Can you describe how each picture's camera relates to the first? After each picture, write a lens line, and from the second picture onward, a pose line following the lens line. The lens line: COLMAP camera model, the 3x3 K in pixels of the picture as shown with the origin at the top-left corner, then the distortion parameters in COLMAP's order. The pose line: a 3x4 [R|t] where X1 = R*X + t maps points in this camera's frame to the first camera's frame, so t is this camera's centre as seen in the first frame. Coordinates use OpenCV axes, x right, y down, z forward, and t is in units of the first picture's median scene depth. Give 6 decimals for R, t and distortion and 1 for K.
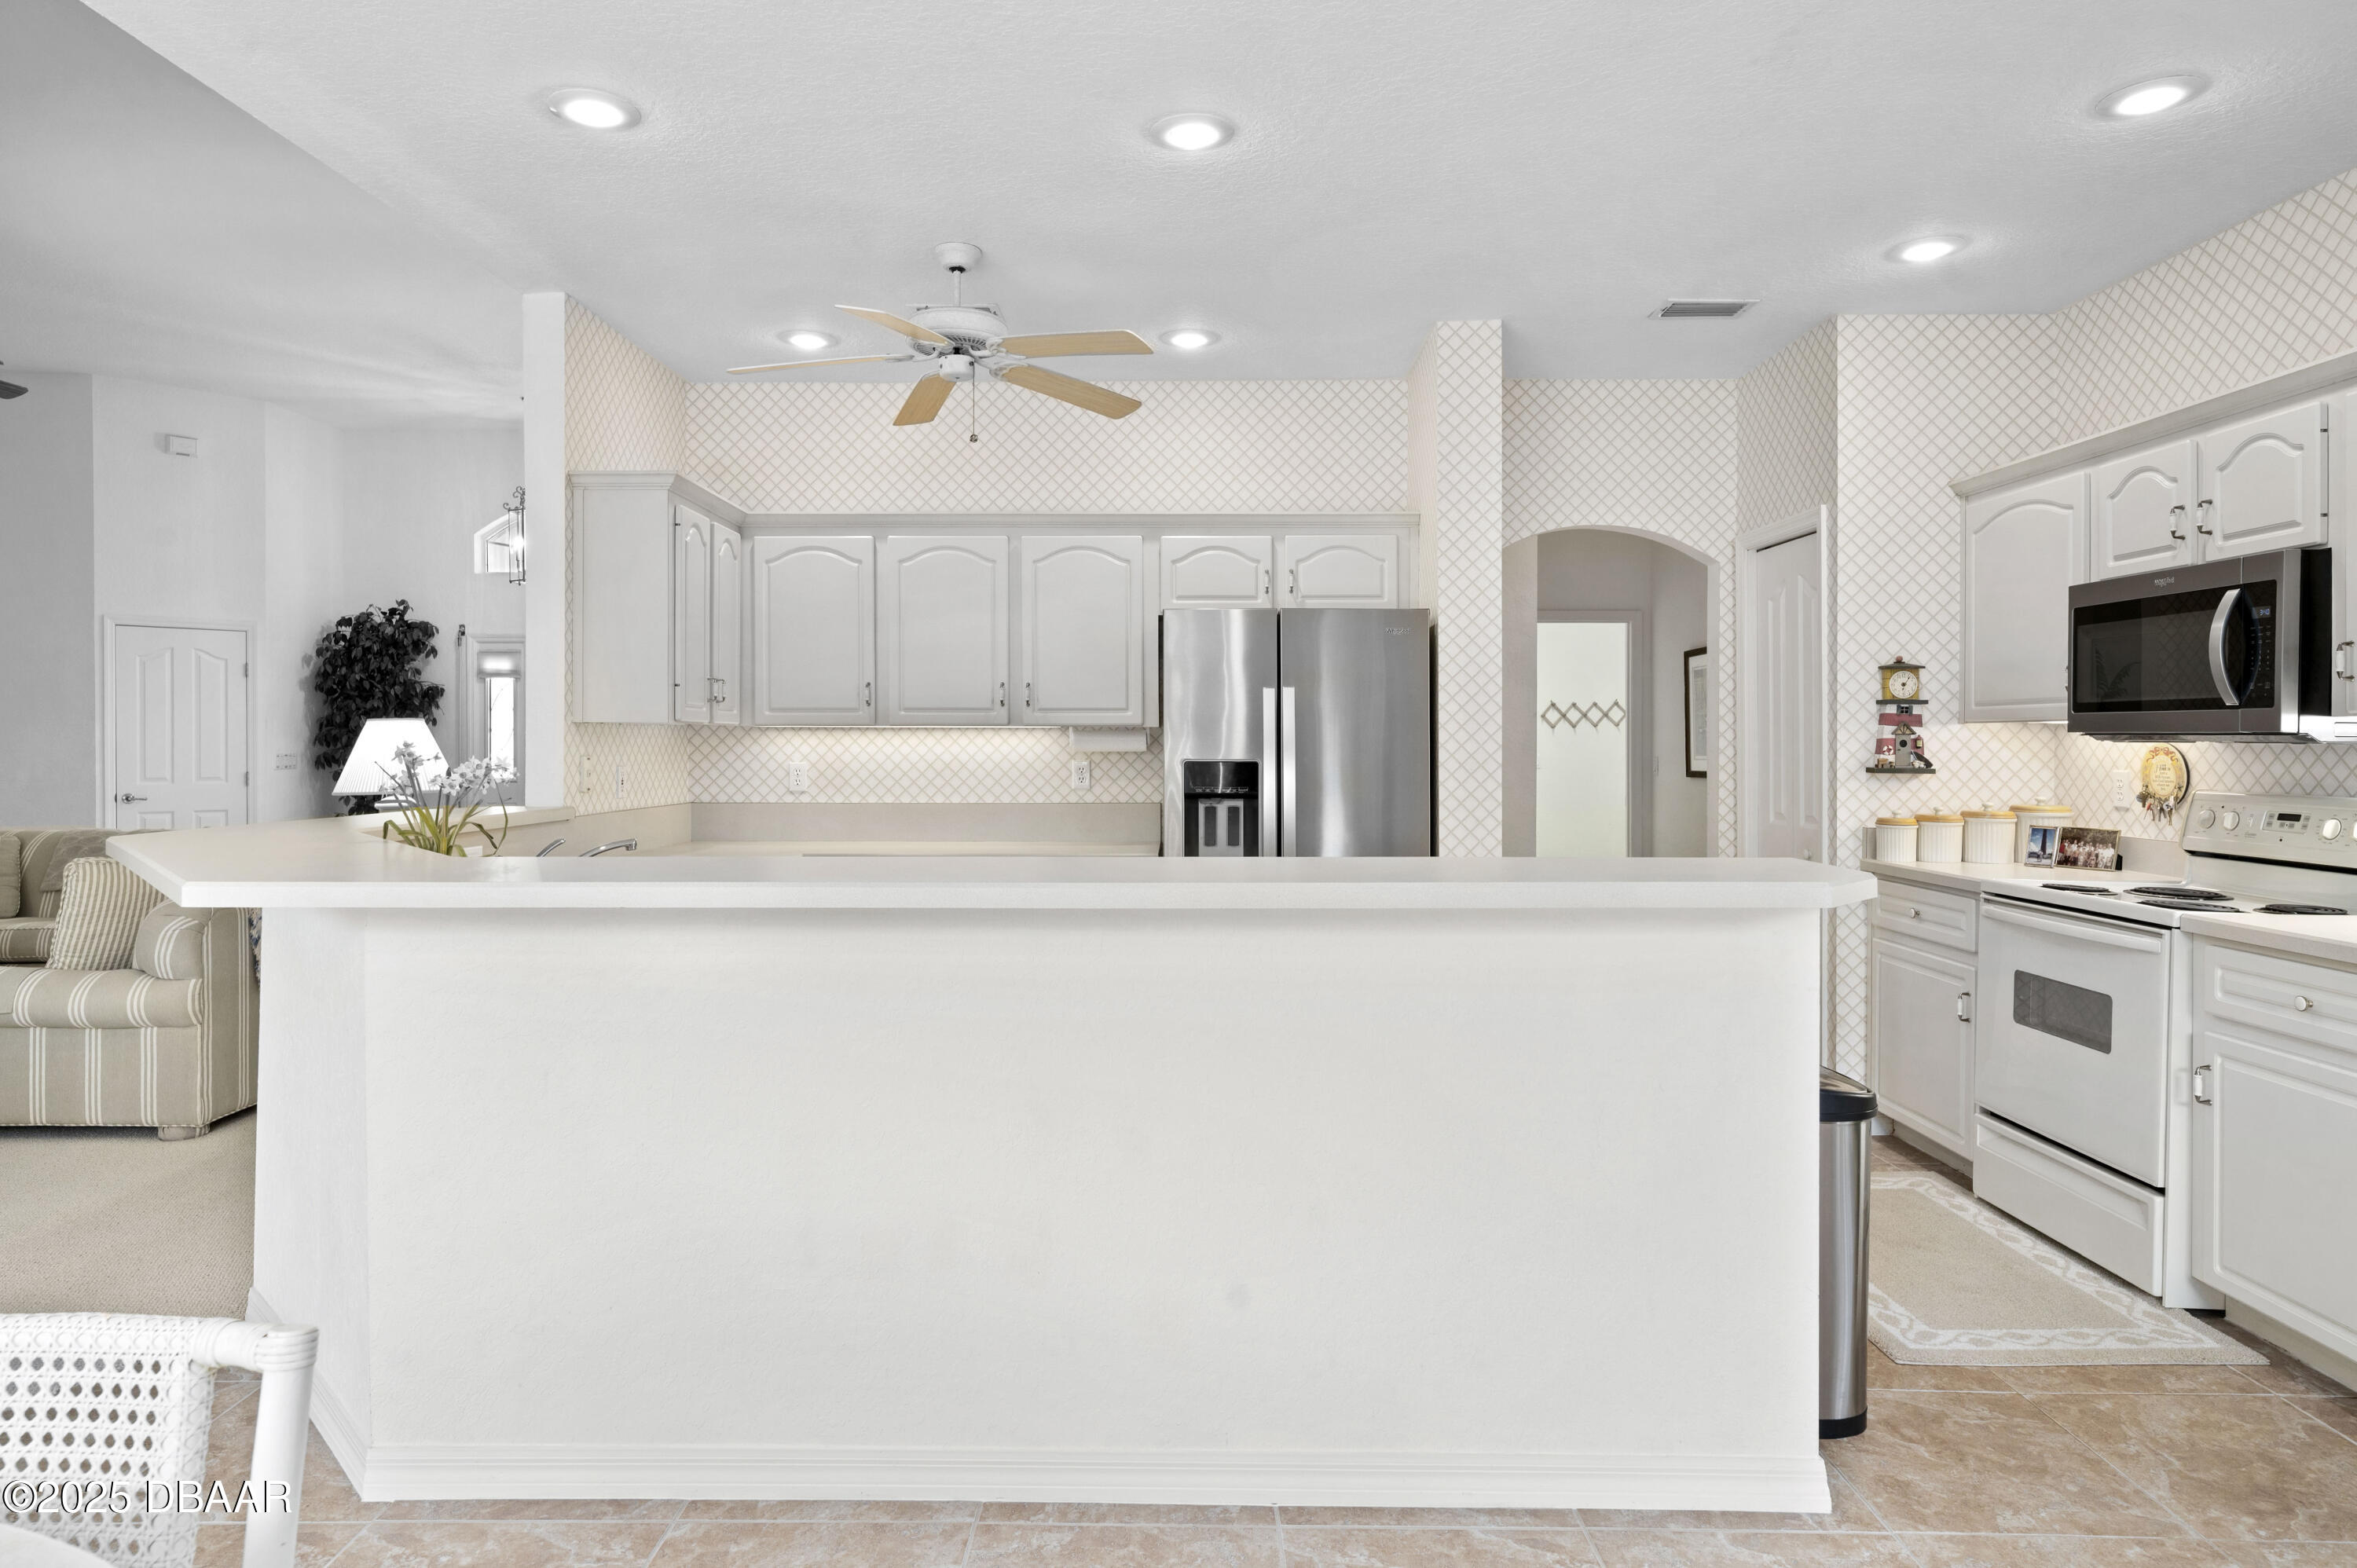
lens RADIAL K [[1417.8, 0, 1178.5], [0, 1417.8, 784.0], [0, 0, 1]] dist [0.079339, -0.000664]
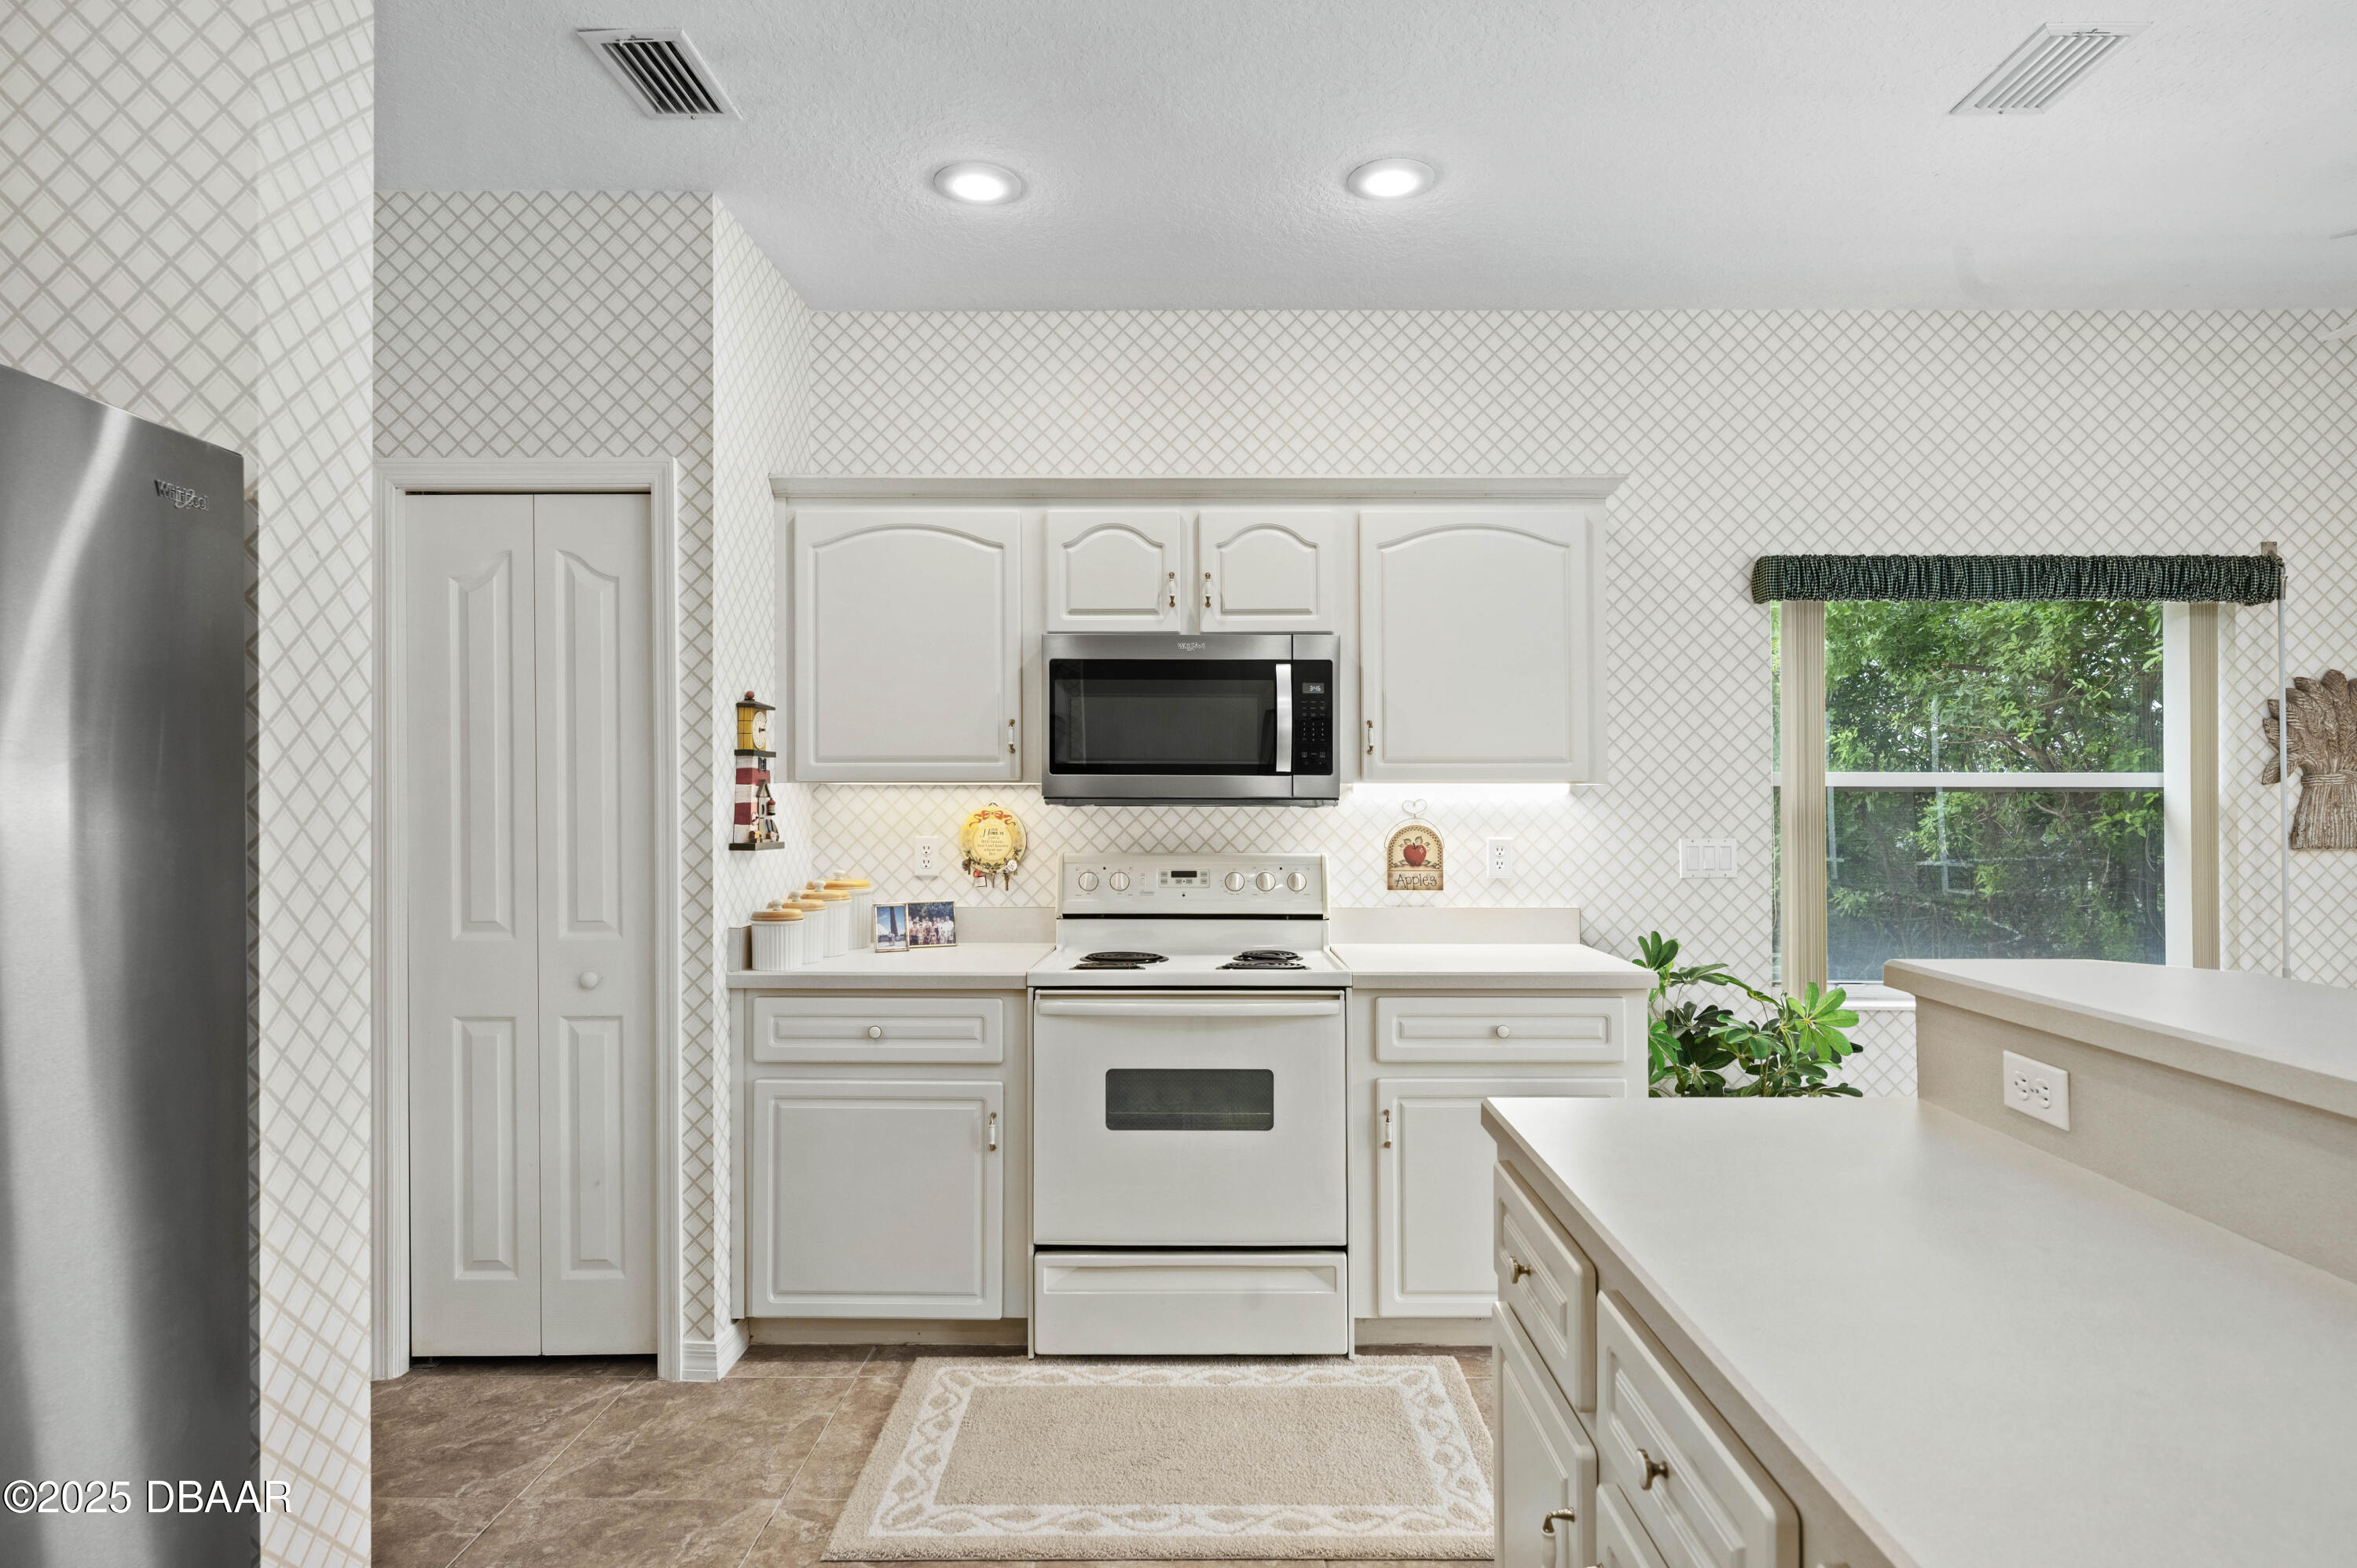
lens RADIAL K [[1291.8, 0, 1178.5], [0, 1291.8, 784.0], [0, 0, 1]] dist [-0.002859, -0.000077]
pose [[-0.003287, 0.005685, 0.999978, -0.190508], [0.030049, 0.999533, -0.005584, -0.036057], [-0.999543, 0.030030, -0.003457, 0.929909]]
